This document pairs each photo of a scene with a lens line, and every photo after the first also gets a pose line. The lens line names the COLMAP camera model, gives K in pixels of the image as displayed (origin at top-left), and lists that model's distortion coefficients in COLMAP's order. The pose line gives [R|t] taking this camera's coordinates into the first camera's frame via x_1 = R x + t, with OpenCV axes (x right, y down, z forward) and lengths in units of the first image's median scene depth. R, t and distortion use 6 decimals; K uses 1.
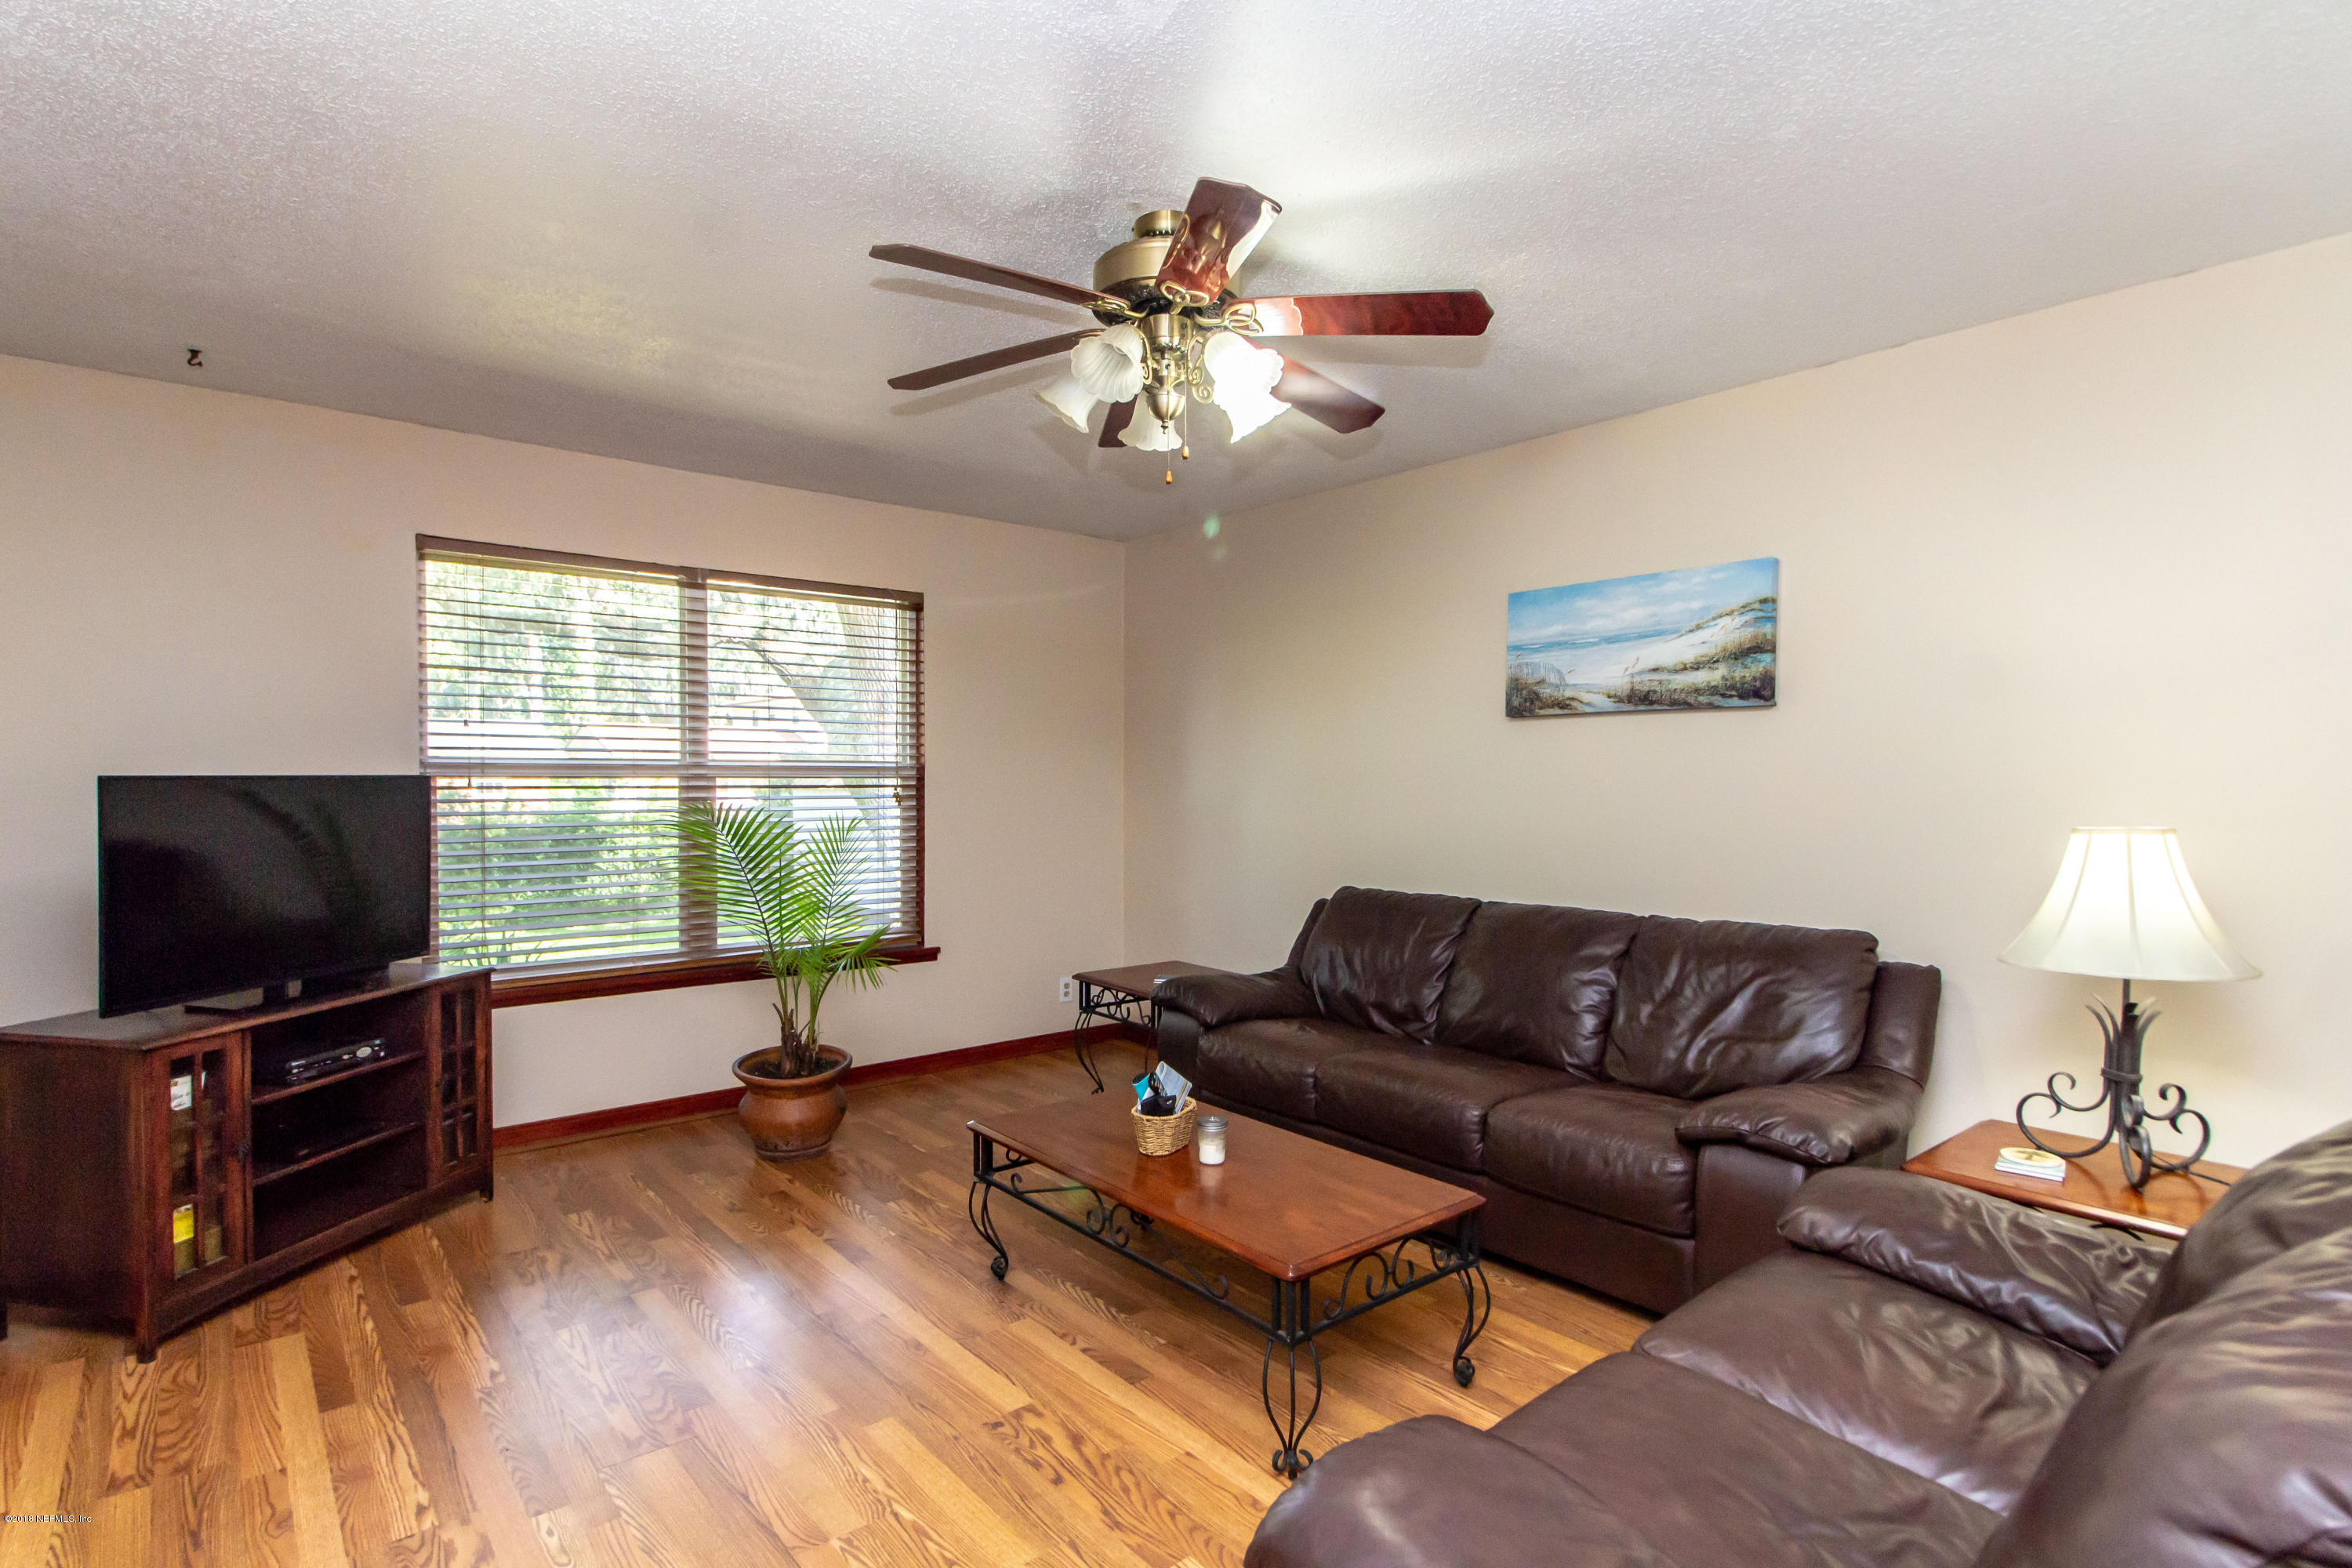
lens RADIAL K [[1170.2, 0, 1163.6], [0, 1170.2, 795.3], [0, 0, 1]] dist [0.000728, -0.000261]
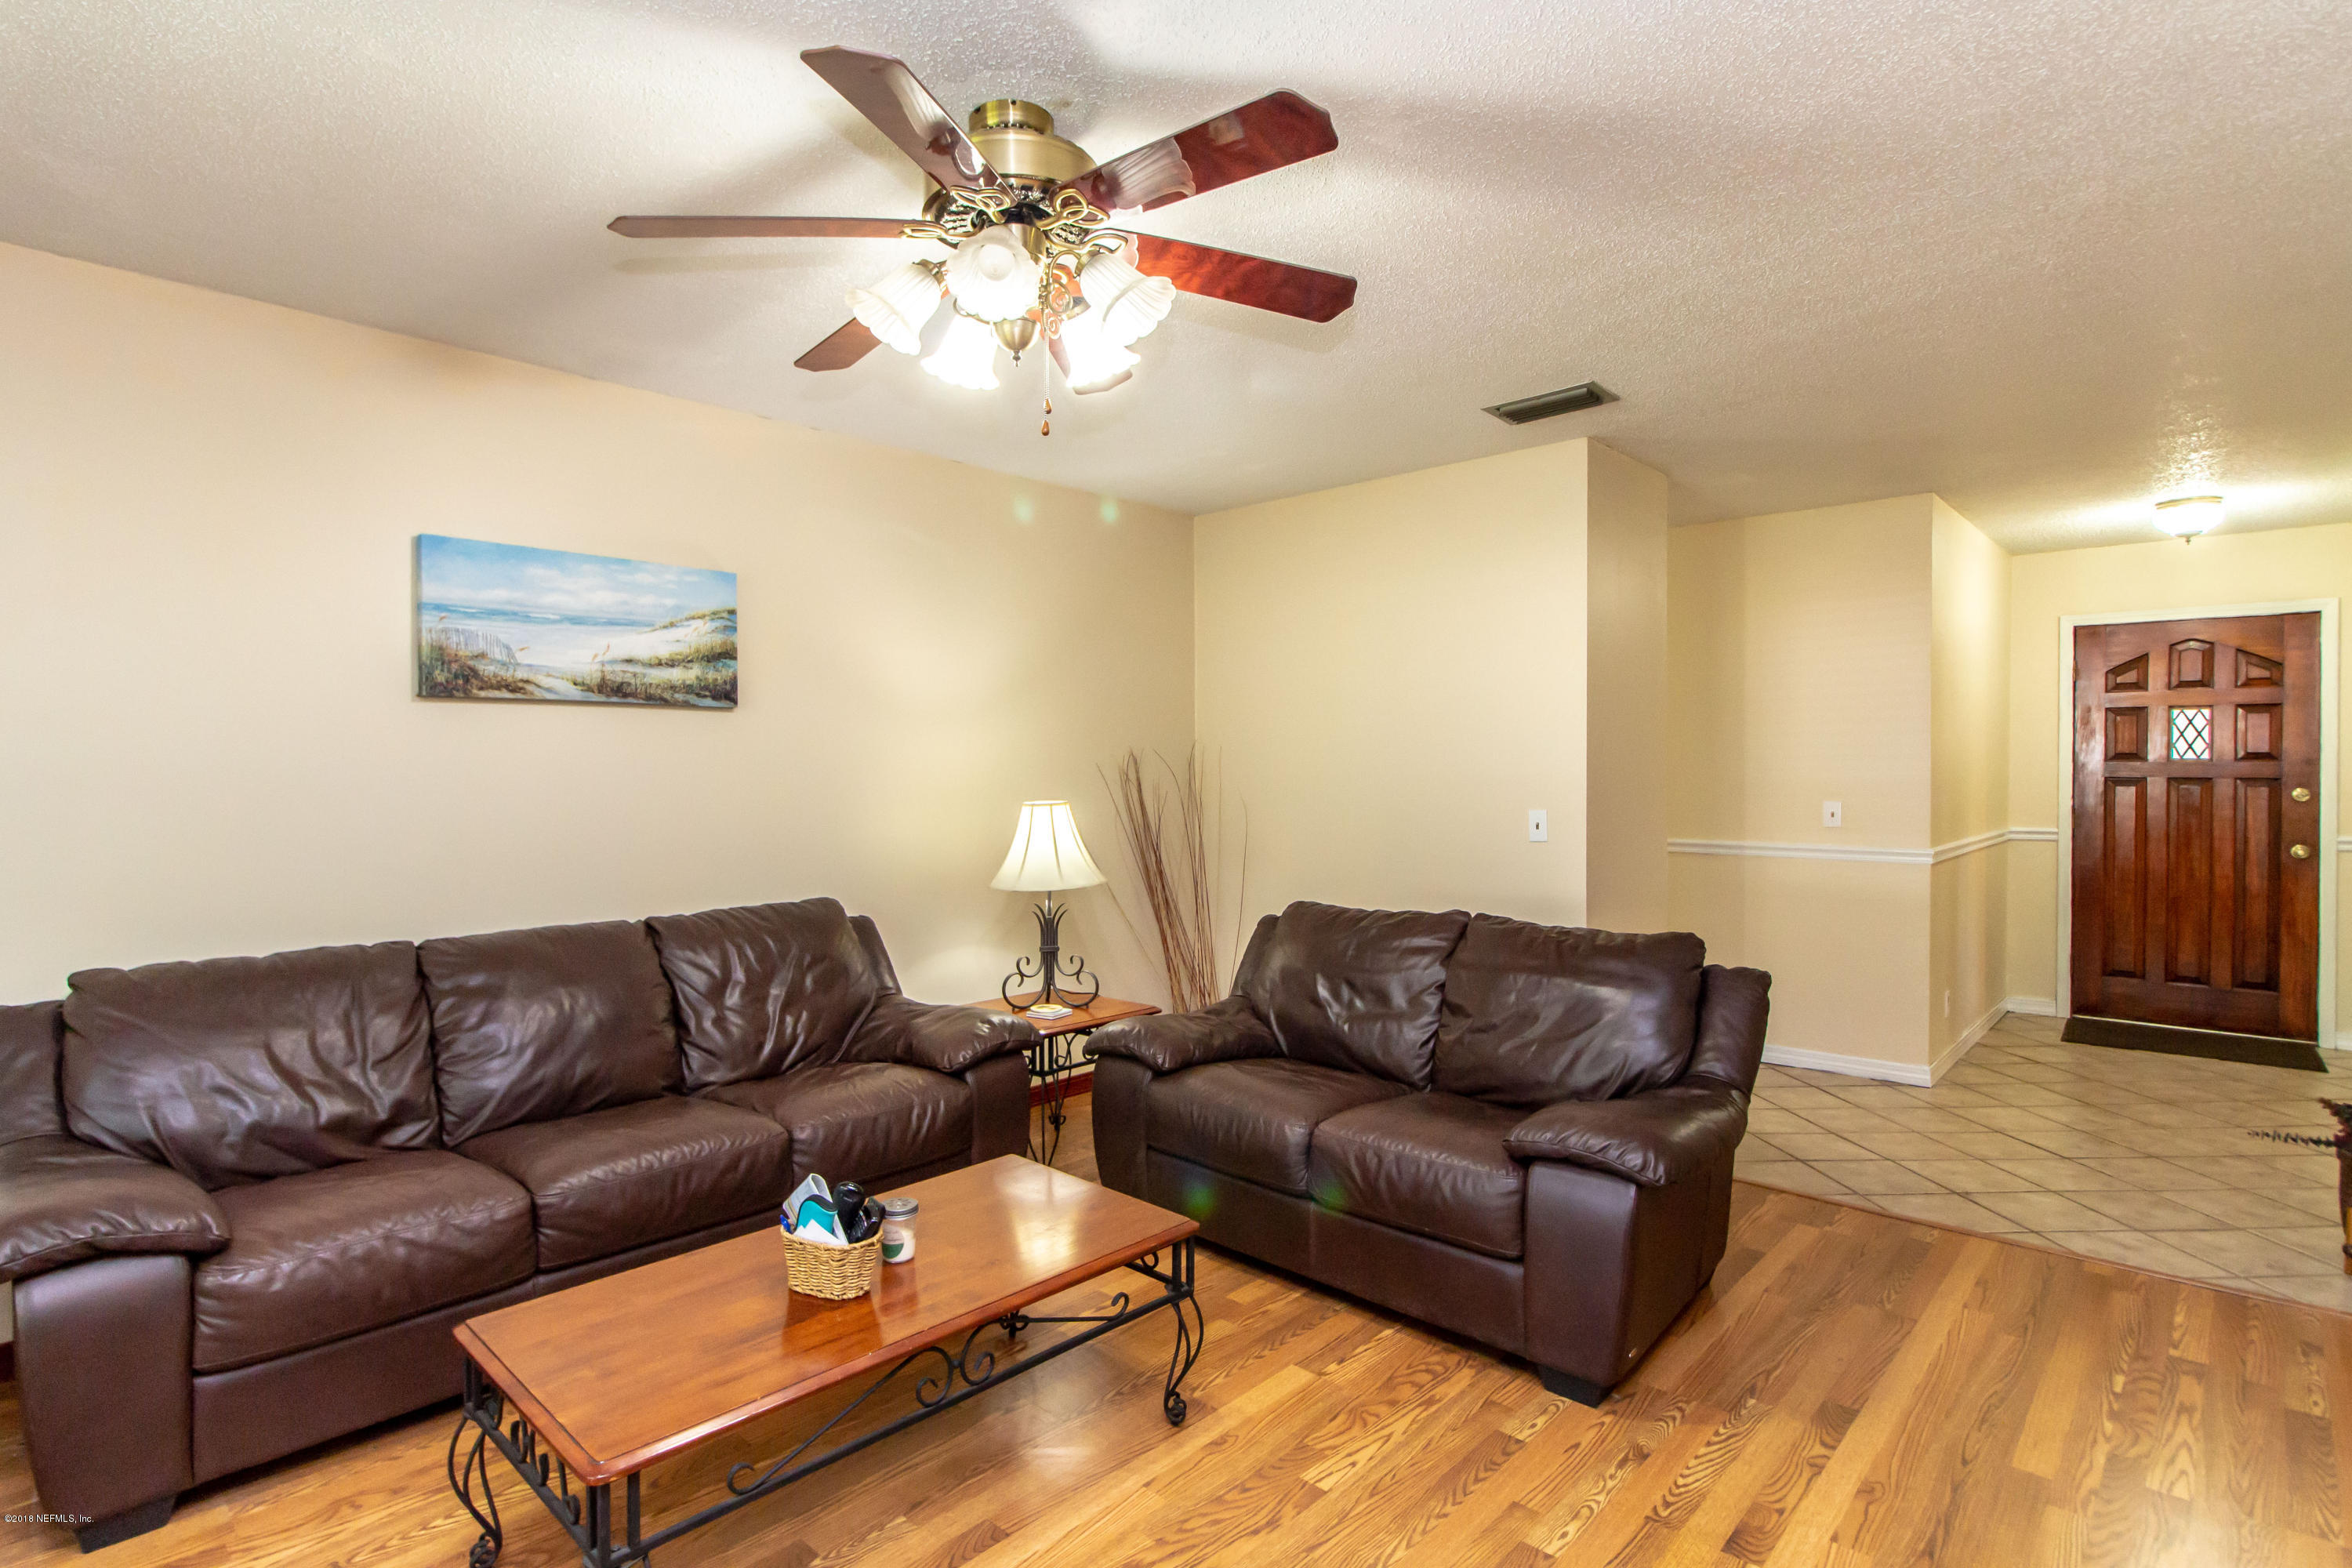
lens RADIAL K [[1170.2, 0, 1173.7], [0, 1170.2, 773.9], [0, 0, 1]] dist [0.000728, -0.000261]
pose [[-0.130537, -0.006468, 0.991422, -0.587538], [0.014977, 0.999852, 0.008495, -0.017004], [-0.991330, 0.015957, -0.130420, 0.692343]]
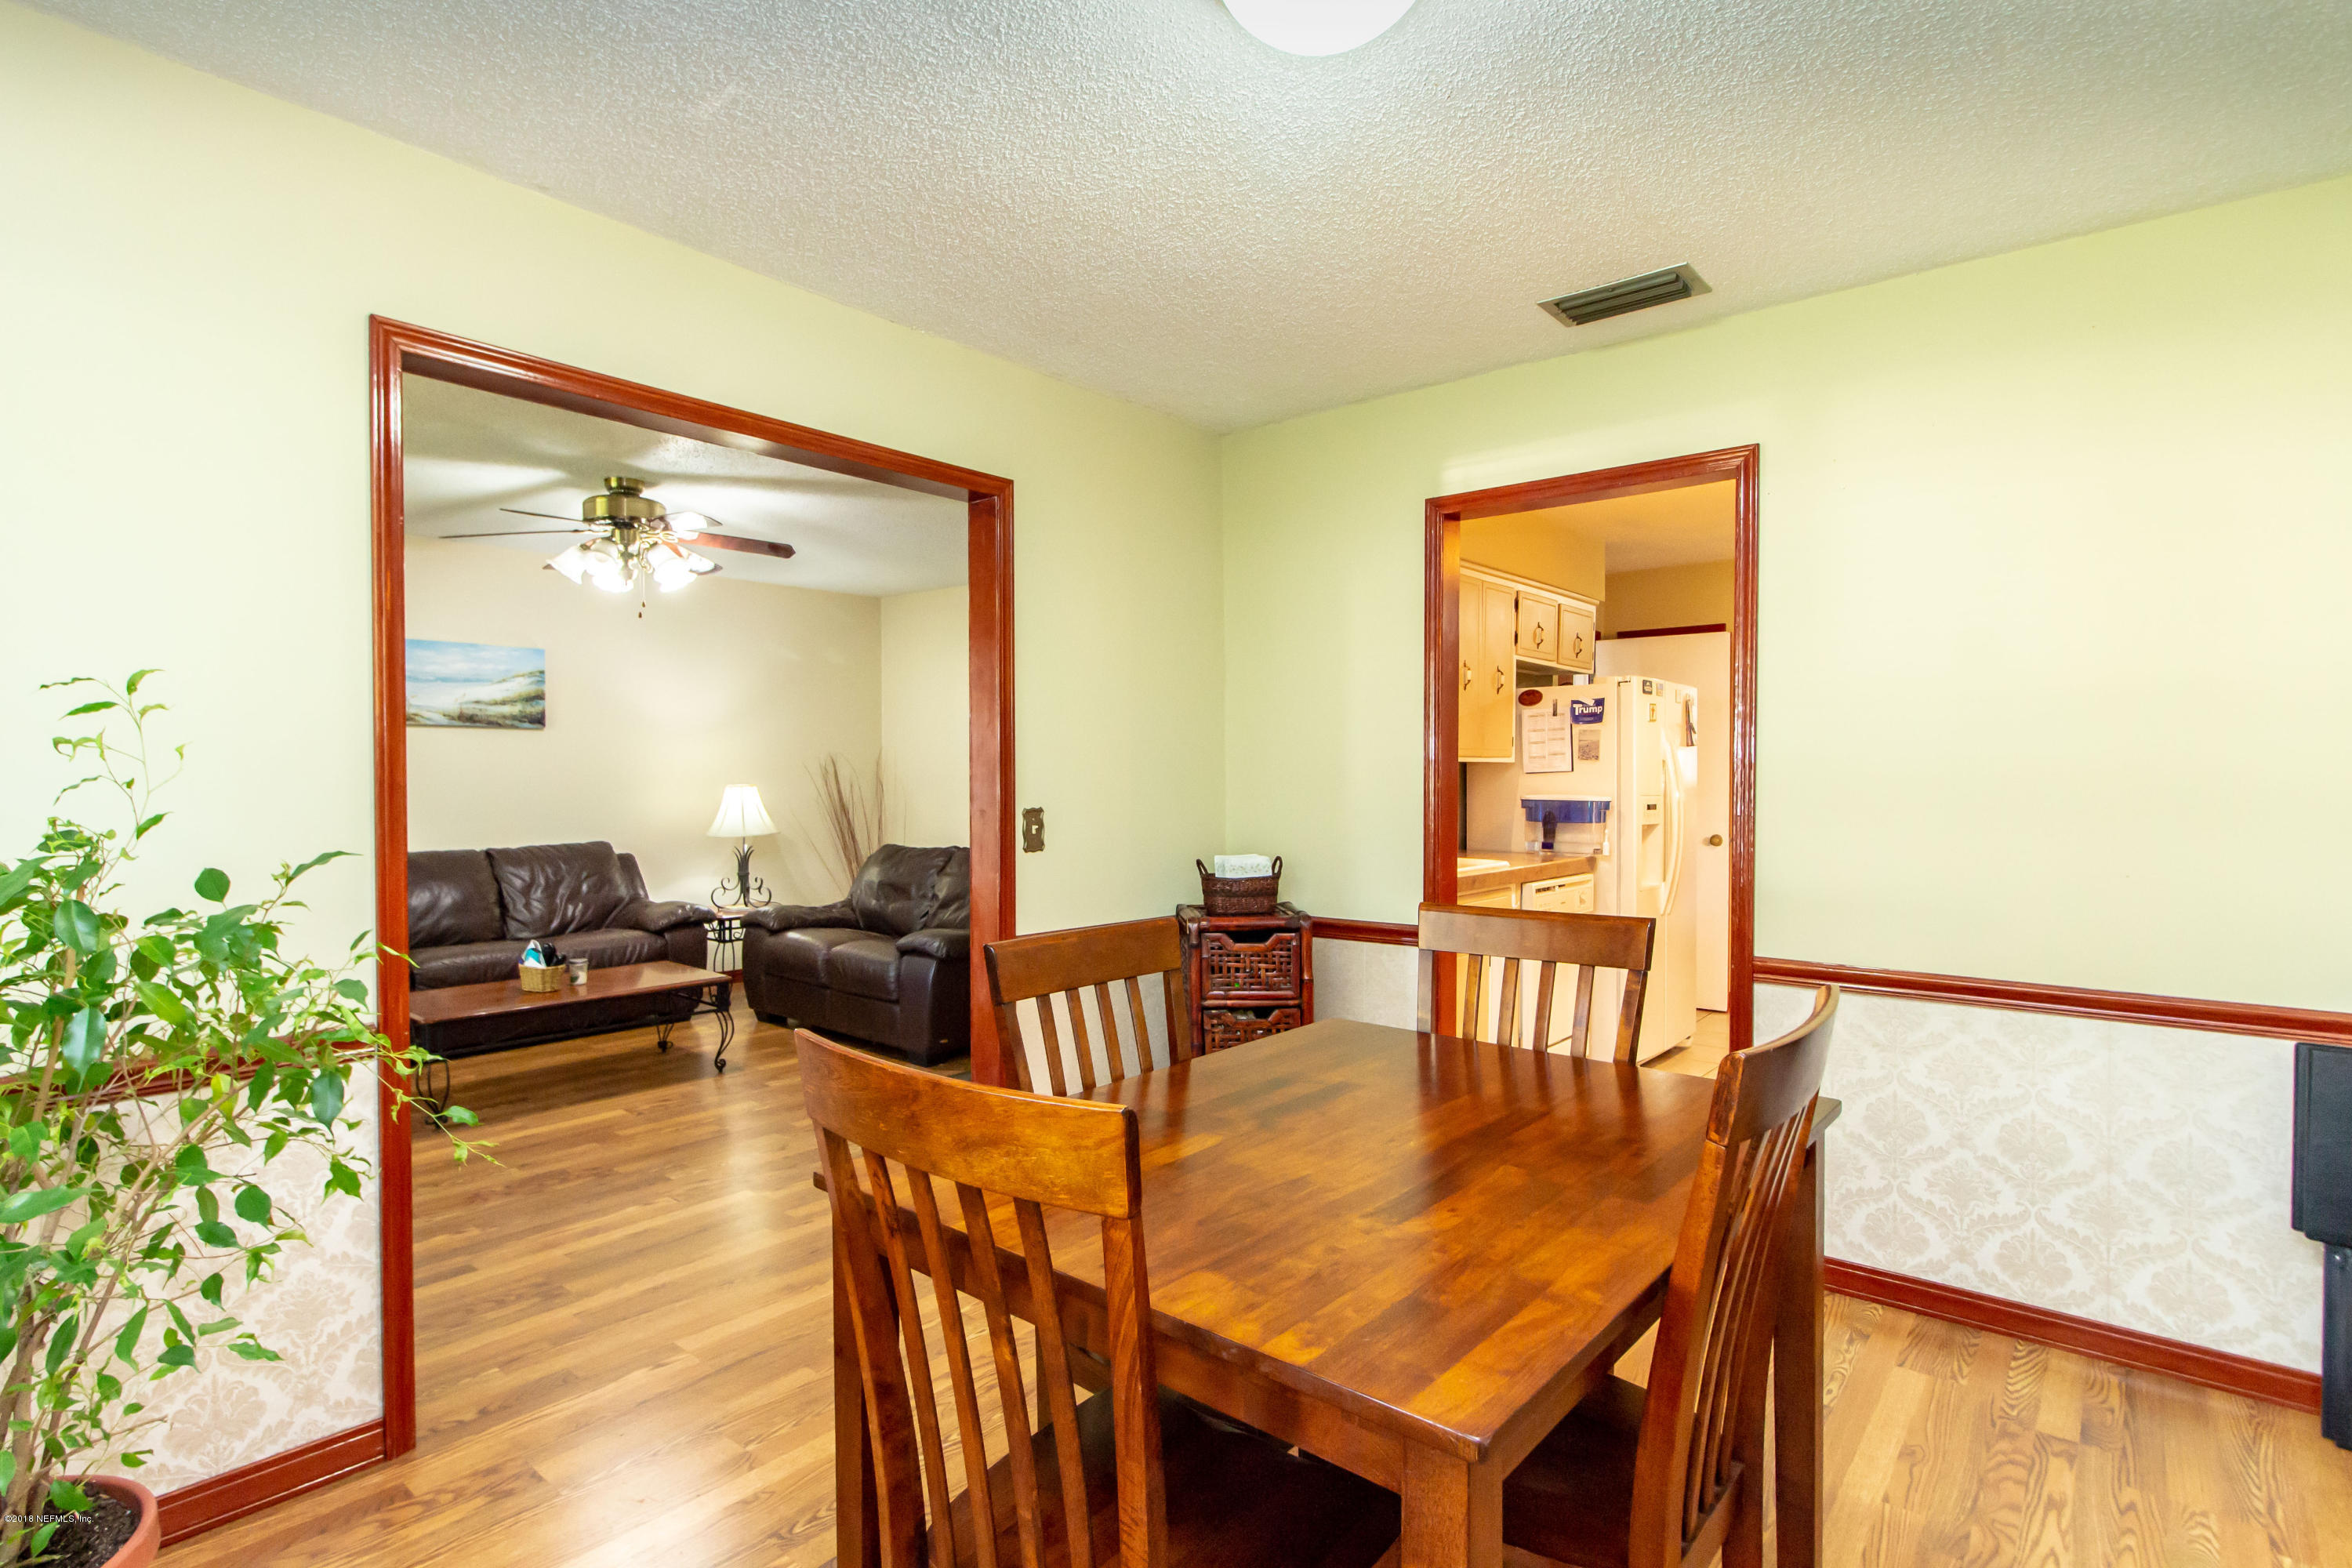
lens RADIAL K [[1170.2, 0, 1168.8], [0, 1170.2, 774.9], [0, 0, 1]] dist [0.000728, -0.000261]
pose [[-0.171854, -0.007873, 0.985091, -1.409802], [0.010065, 0.999902, 0.009747, -0.009535], [-0.985071, 0.011590, -0.171758, 0.317719]]
